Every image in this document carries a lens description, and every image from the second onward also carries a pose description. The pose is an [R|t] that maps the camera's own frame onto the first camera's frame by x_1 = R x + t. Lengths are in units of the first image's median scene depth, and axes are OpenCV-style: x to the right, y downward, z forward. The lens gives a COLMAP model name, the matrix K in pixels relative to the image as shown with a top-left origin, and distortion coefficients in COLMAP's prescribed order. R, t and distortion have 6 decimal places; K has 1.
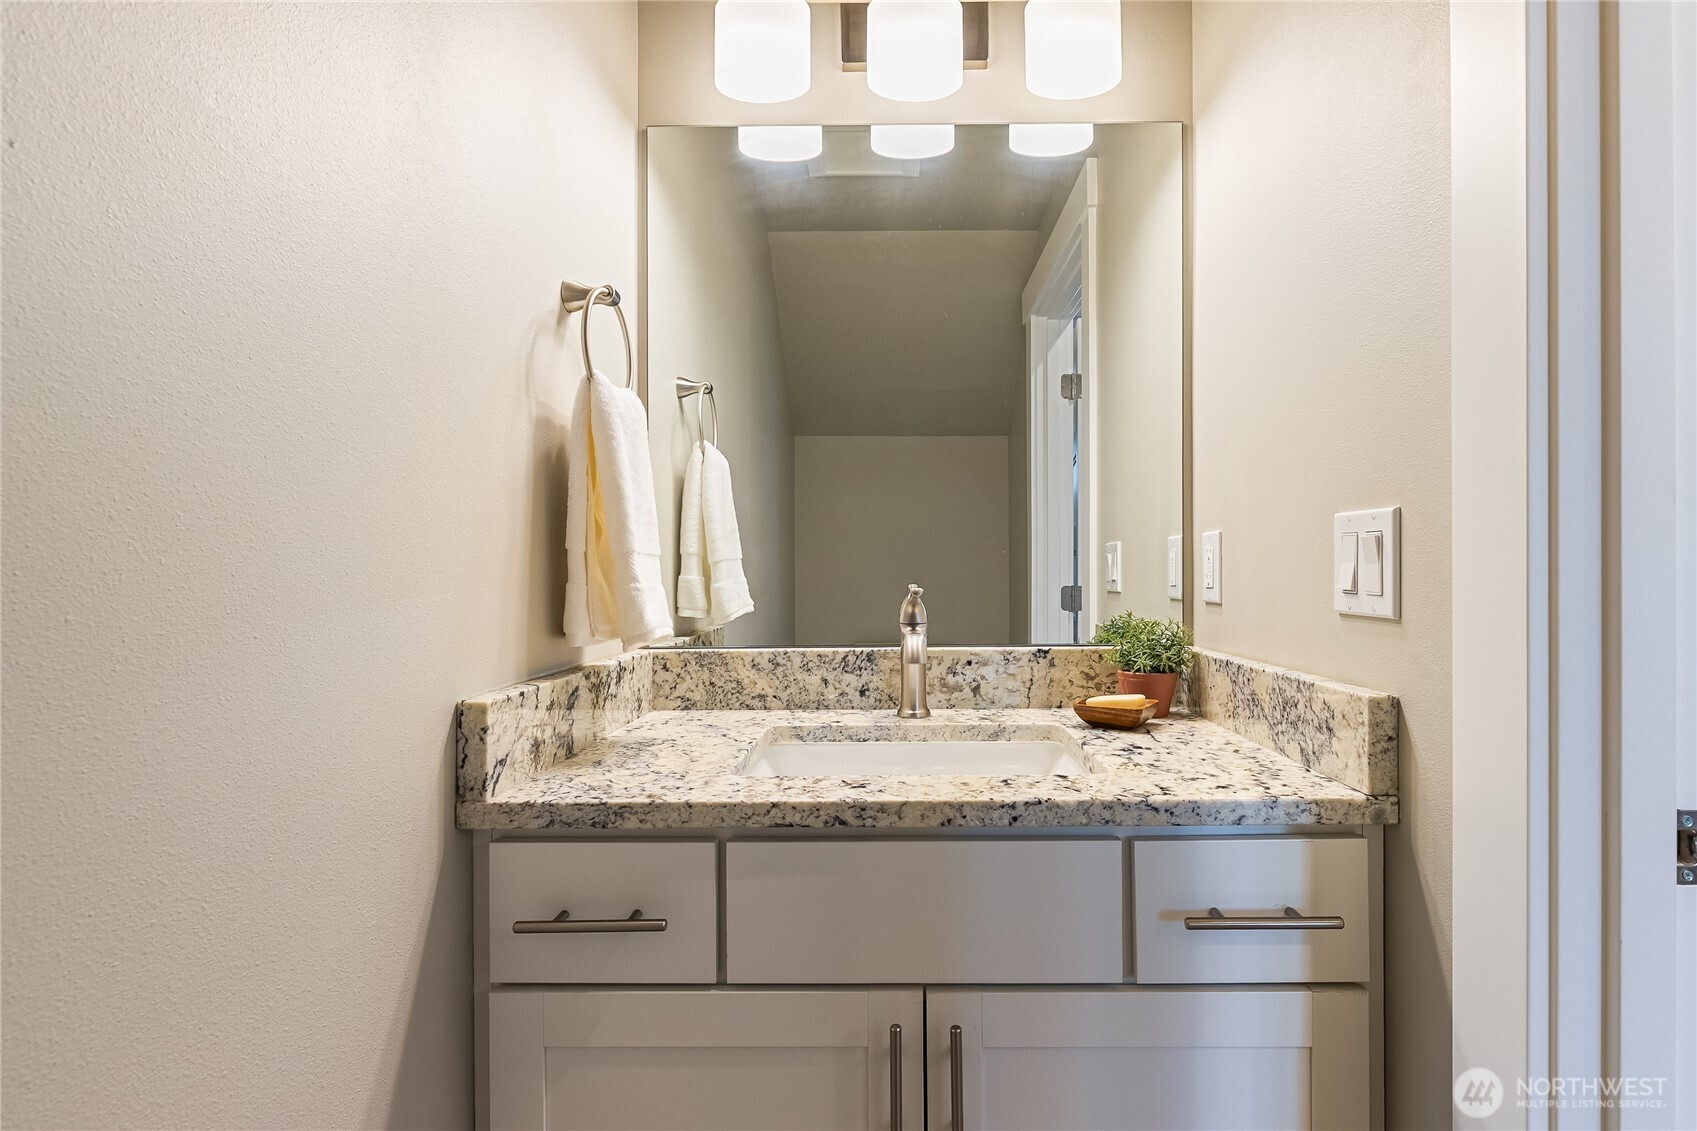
lens RADIAL K [[826.1, 0, 909.5], [0, 826.1, 560.5], [0, 0, 1]] dist [0.002052, 0.000136]
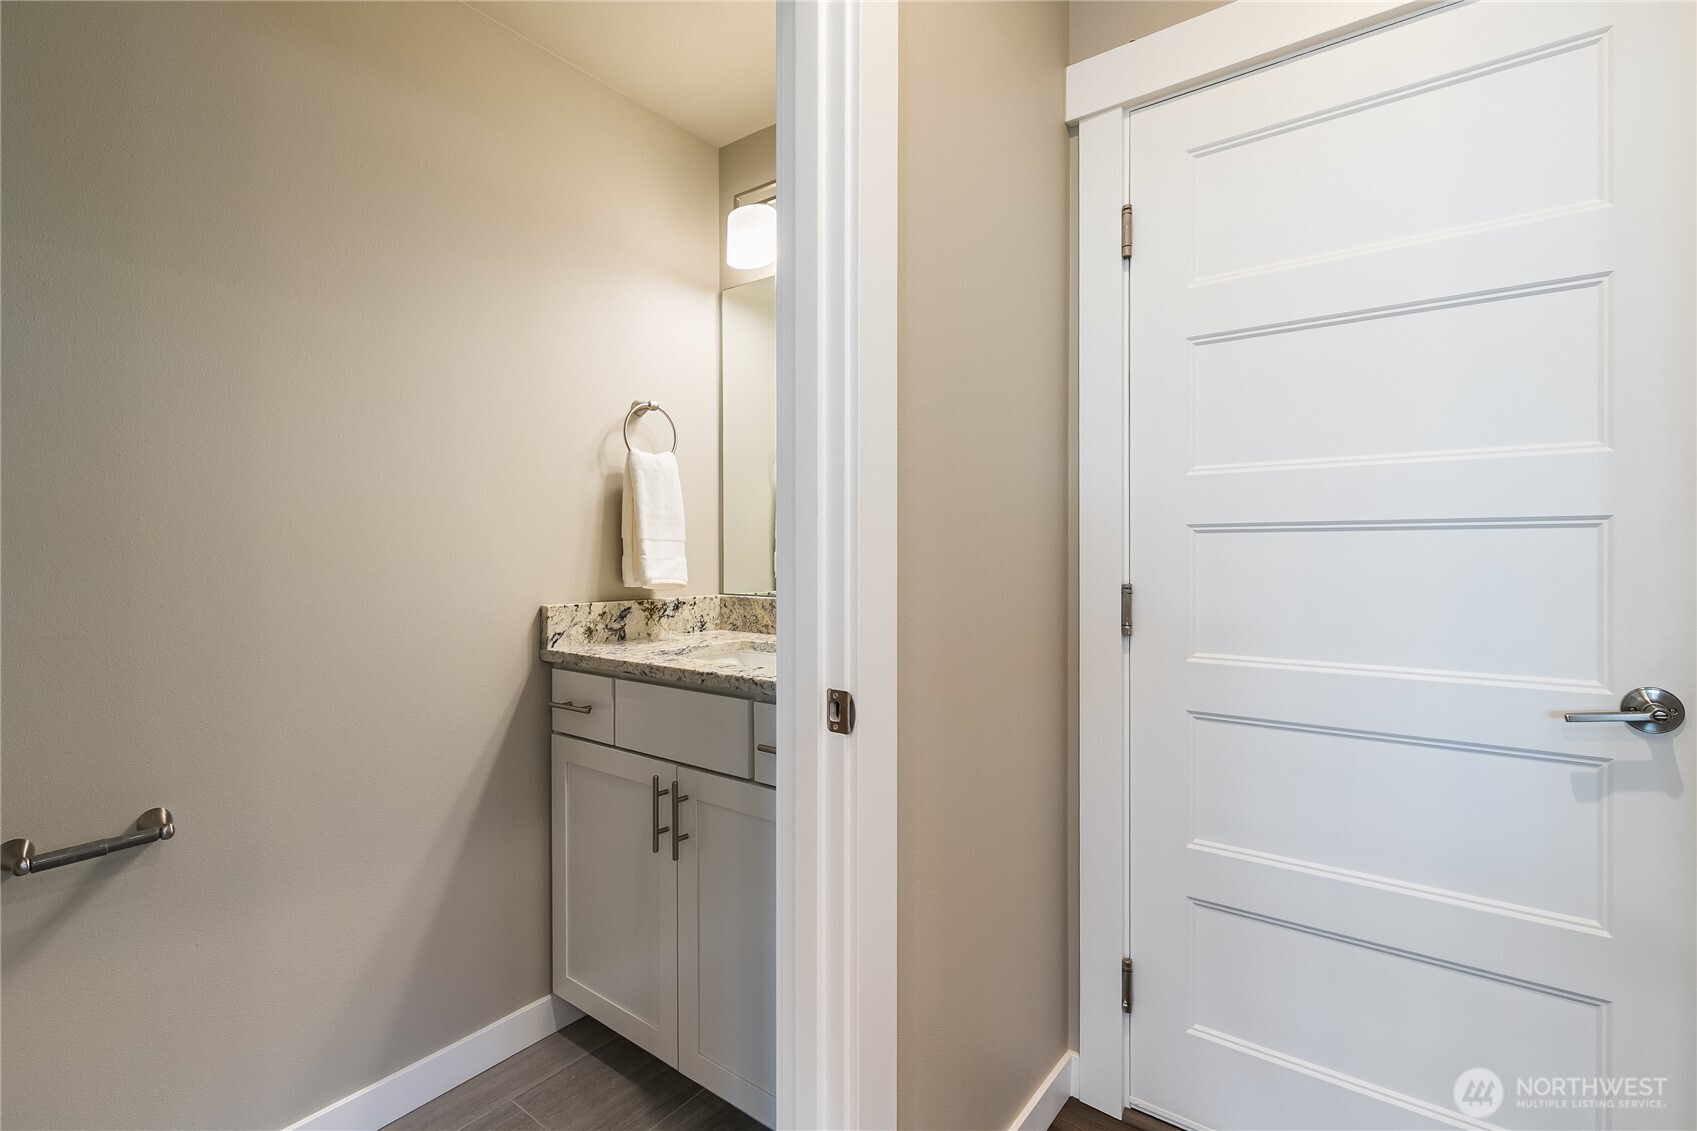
lens RADIAL K [[787.1, 0, 859.9], [0, 787.1, 542.6], [0, 0, 1]] dist [0.000558, -0.000472]
pose [[0.795364, -0.001541, -0.606131, 1.464954], [0.004785, 0.999982, 0.003736, -0.009340], [0.606114, -0.005872, 0.795356, -0.209655]]
